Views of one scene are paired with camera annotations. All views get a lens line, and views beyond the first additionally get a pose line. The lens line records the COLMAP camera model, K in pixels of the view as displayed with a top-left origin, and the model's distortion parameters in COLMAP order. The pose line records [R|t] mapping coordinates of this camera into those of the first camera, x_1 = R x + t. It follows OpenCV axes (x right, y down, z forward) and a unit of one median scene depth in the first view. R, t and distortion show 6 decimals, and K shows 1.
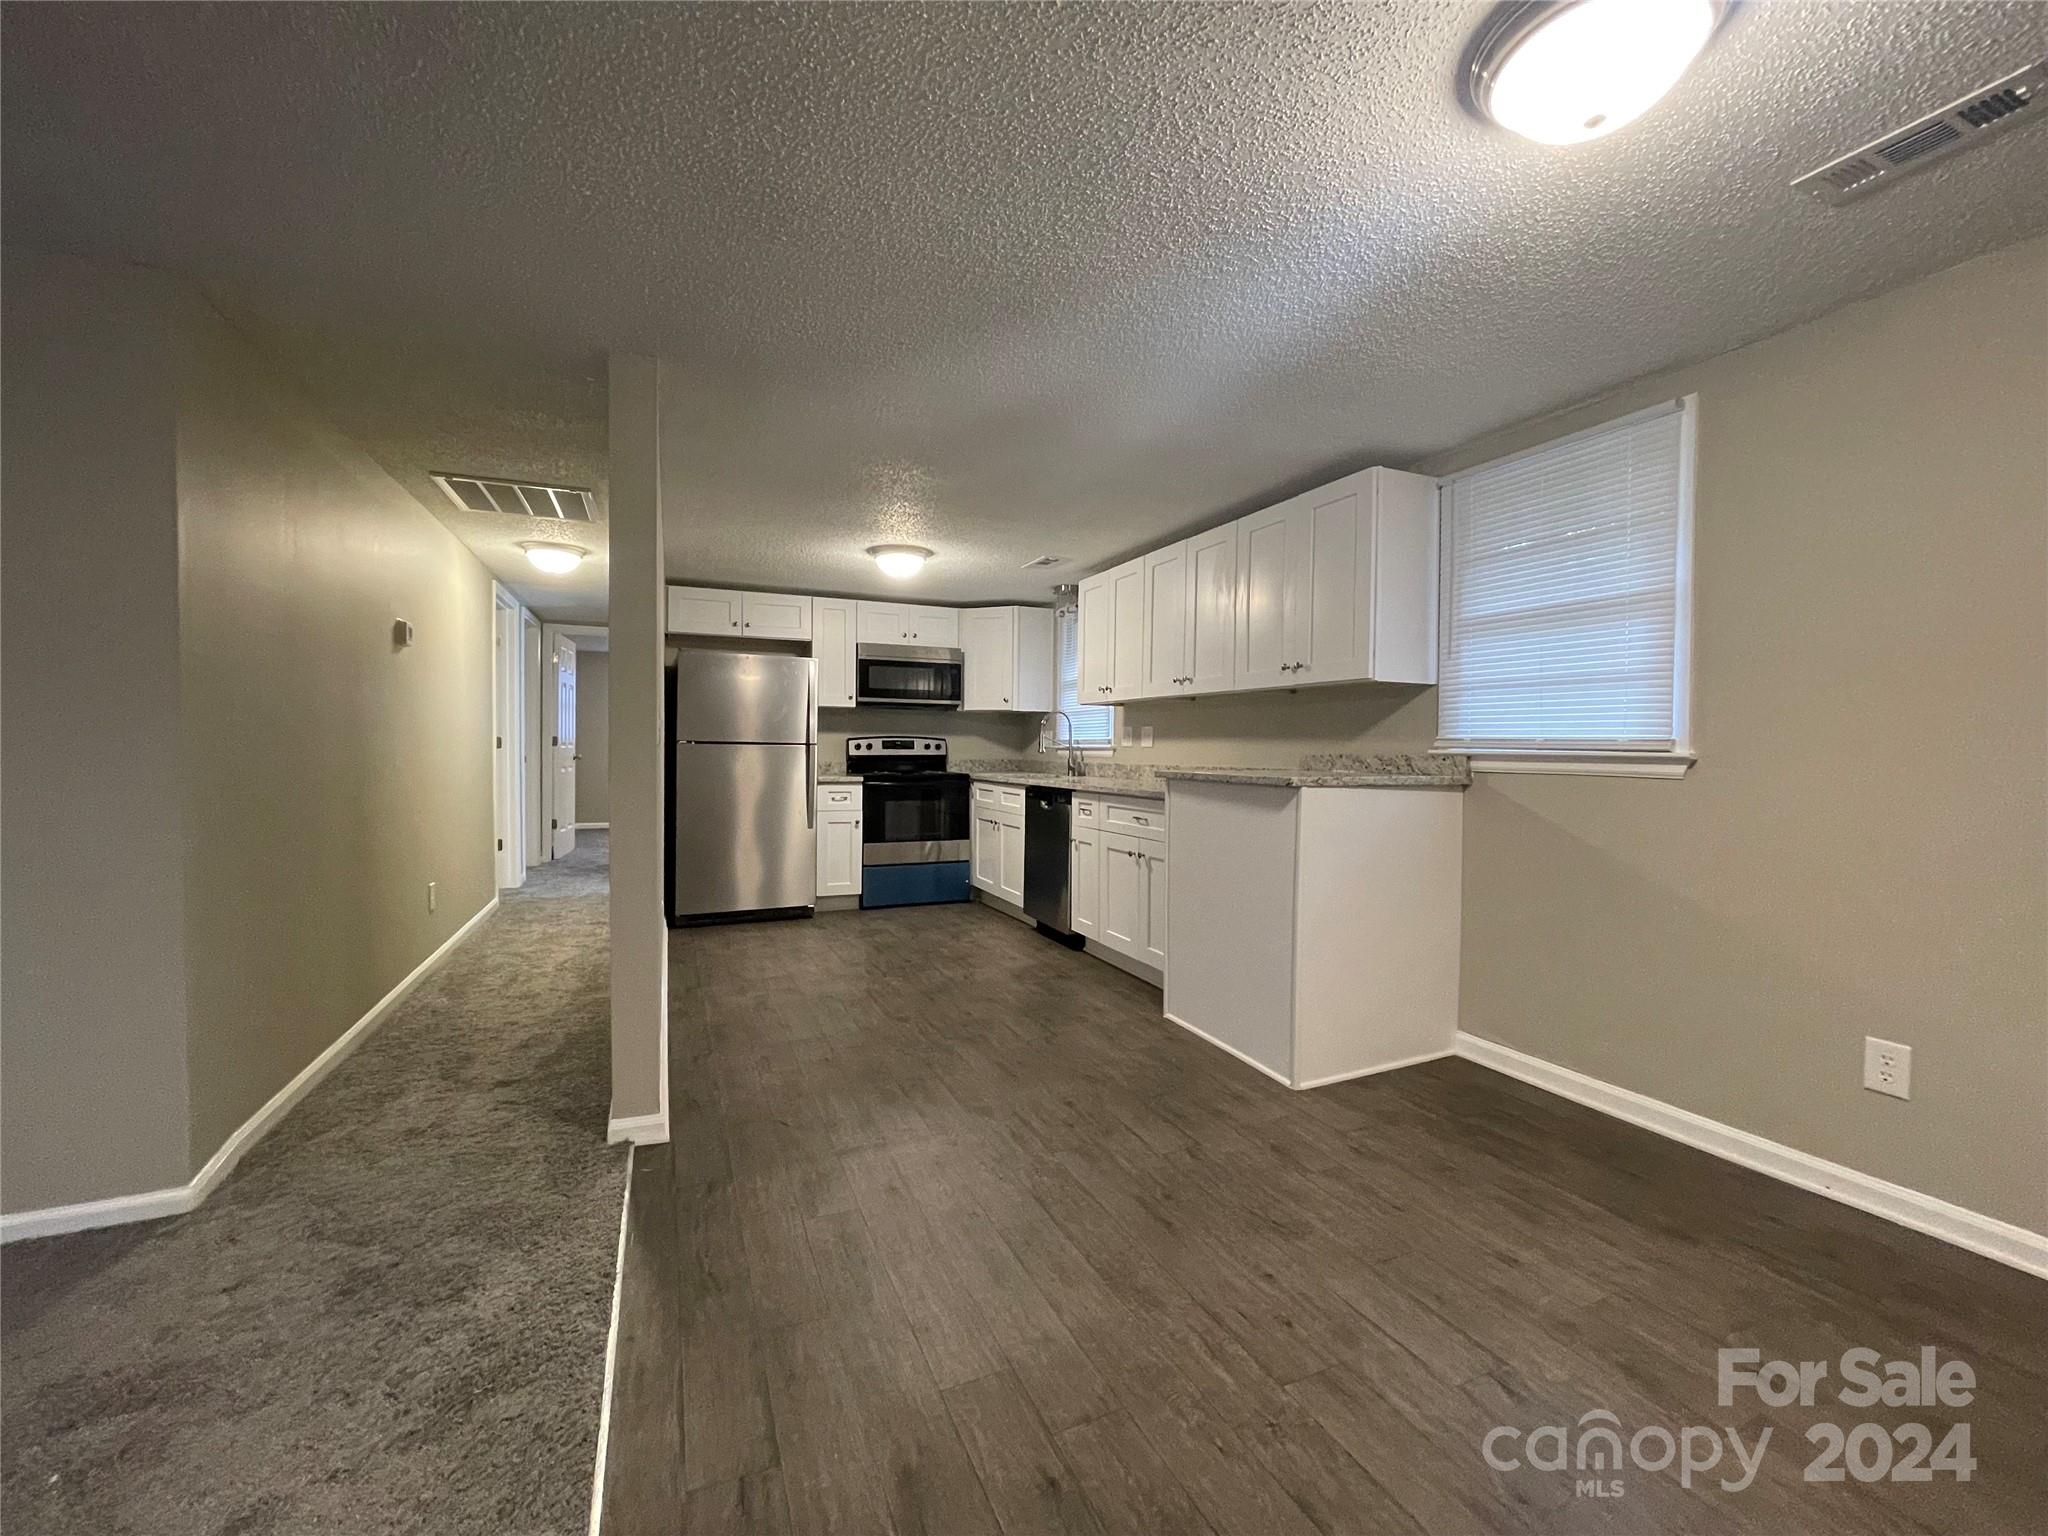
lens RADIAL K [[824.0, 0, 1015.4], [0, 824.0, 757.3], [0, 0, 1]] dist [-0.002458, 0.000344]
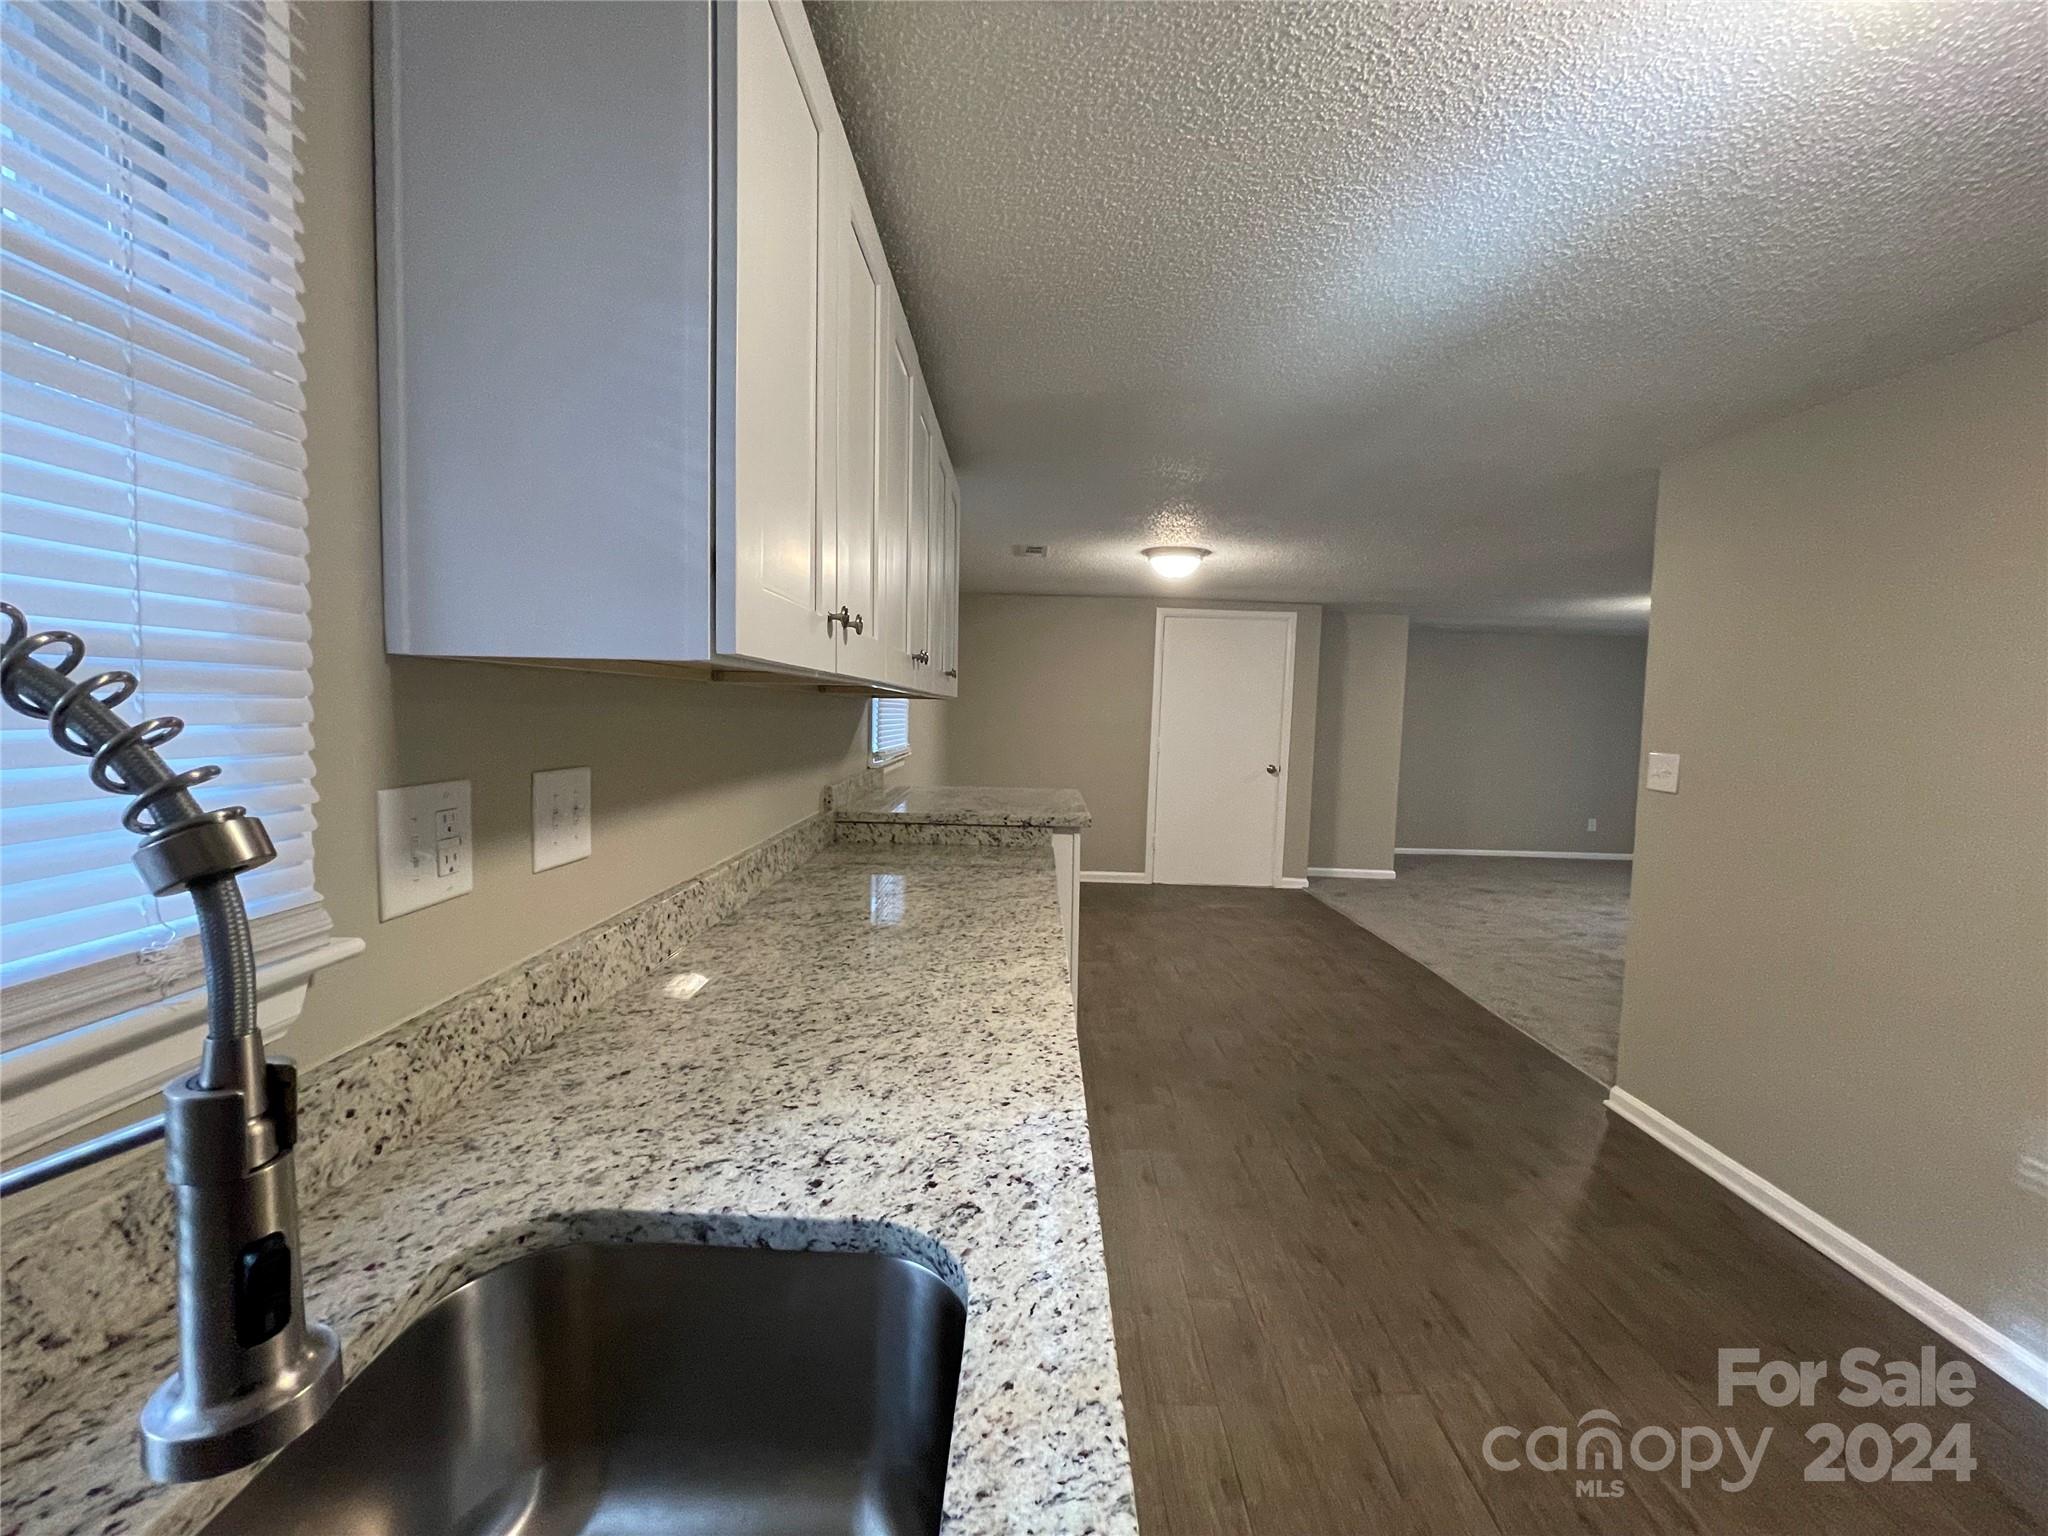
lens RADIAL K [[824.0, 0, 1015.4], [0, 824.0, 757.3], [0, 0, 1]] dist [-0.002458, 0.000344]
pose [[-0.914427, -0.055084, 0.400985, -0.033717], [-0.026760, 0.996756, 0.075902, -0.057937], [-0.403865, 0.058677, -0.912935, 1.109358]]
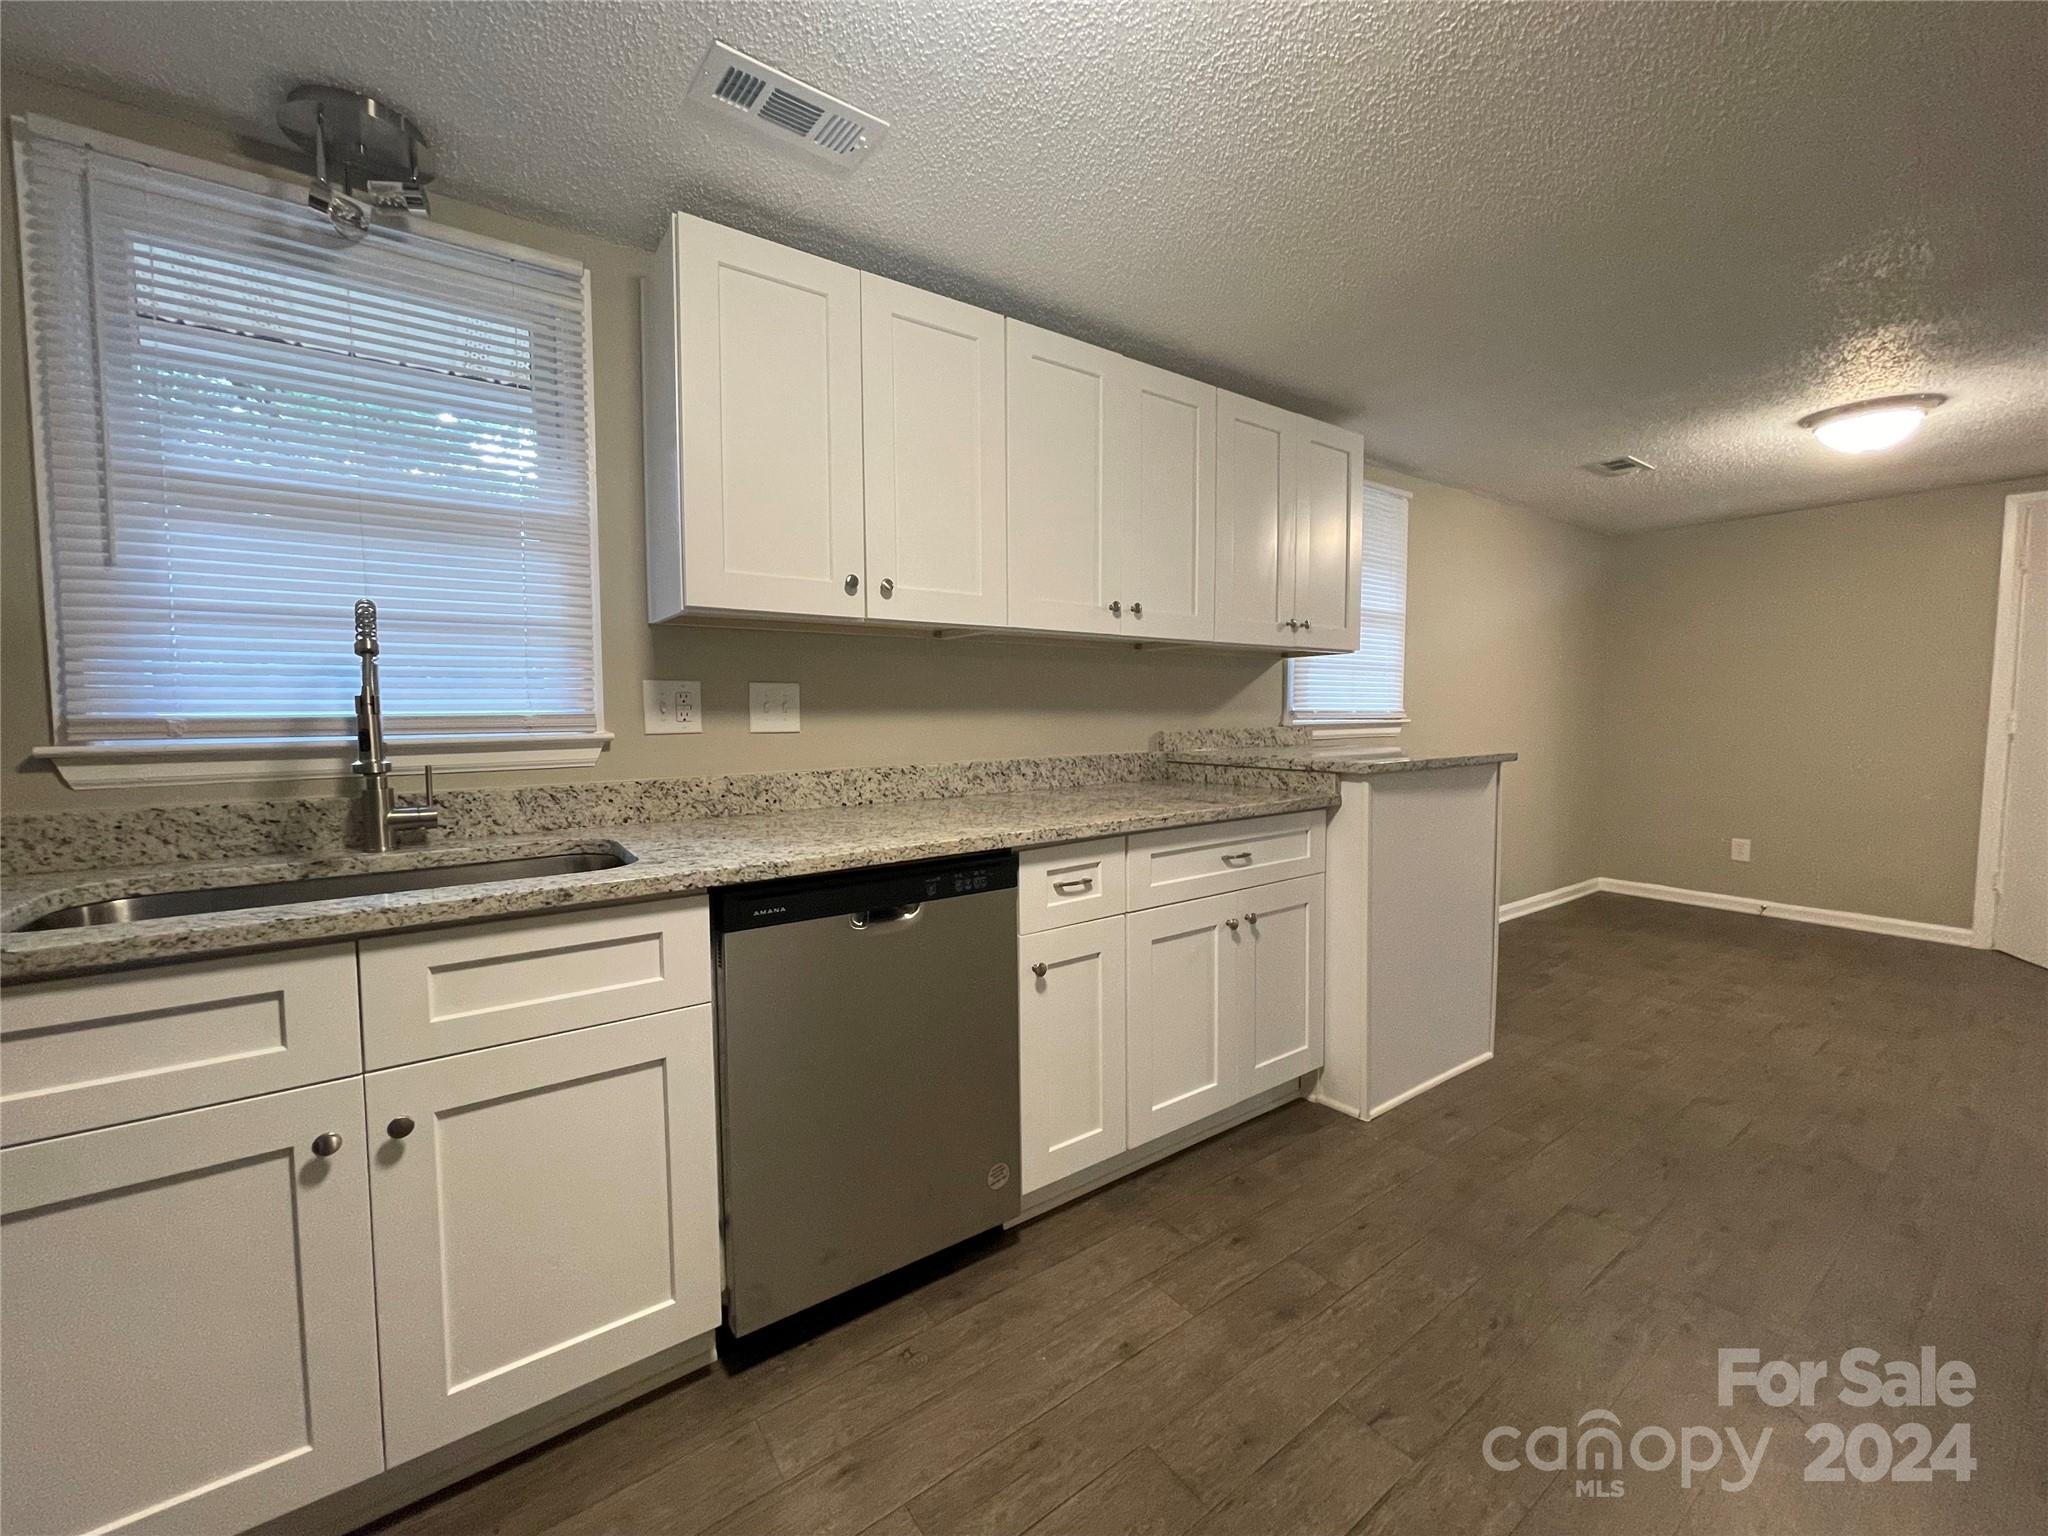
lens RADIAL K [[825.4, 0, 1032.7], [0, 825.4, 758.9], [0, 0, 1]] dist [0.000565, -0.000039]
pose [[-0.225384, -0.067968, 0.971896, -0.266677], [0.016737, 0.997146, 0.073615, -0.026559], [-0.974126, 0.032859, -0.223604, 0.934135]]
